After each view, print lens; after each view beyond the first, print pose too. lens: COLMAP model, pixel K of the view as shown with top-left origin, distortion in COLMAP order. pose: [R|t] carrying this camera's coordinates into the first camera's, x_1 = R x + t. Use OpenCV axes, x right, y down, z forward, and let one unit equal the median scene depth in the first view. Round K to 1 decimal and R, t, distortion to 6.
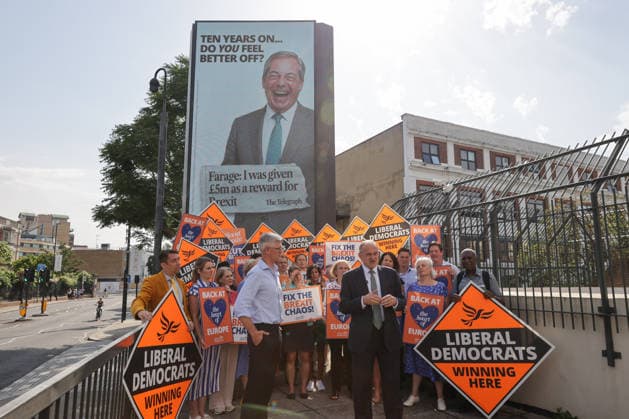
lens RADIAL K [[443.9, 0, 314.5], [0, 443.9, 209.5], [0, 0, 1]] dist [-0.002406, -0.001206]
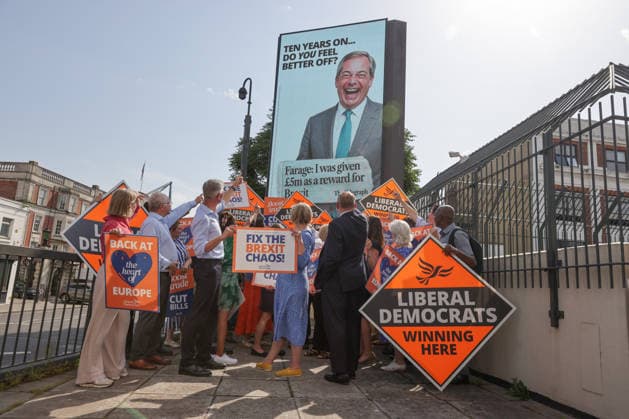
lens RADIAL K [[431.3, 0, 314.5], [0, 431.3, 209.5], [0, 0, 1]] dist [-0.000387, 0.000073]
pose [[0.943580, 0.000177, -0.331144, 0.183388], [-0.012561, 0.999299, -0.035258, 0.058224], [0.330906, 0.037428, 0.942921, 0.015561]]
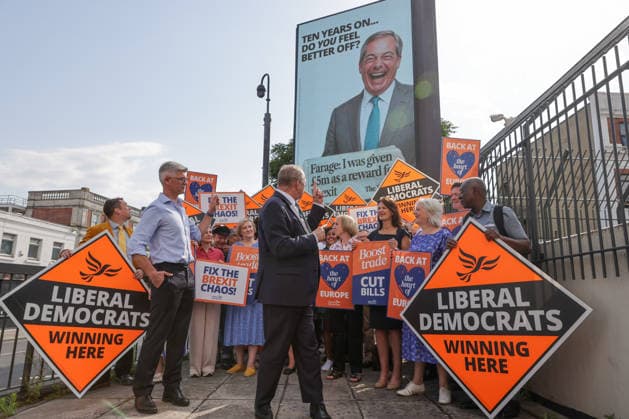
lens RADIAL K [[429.1, 0, 313.5], [0, 429.1, 211.6], [0, 0, 1]] dist [0.003064, -0.002719]
pose [[0.897150, -0.068102, -0.436445, 0.185436], [0.047646, 0.997199, -0.057662, 0.077690], [0.439149, 0.030937, 0.897881, 0.126396]]
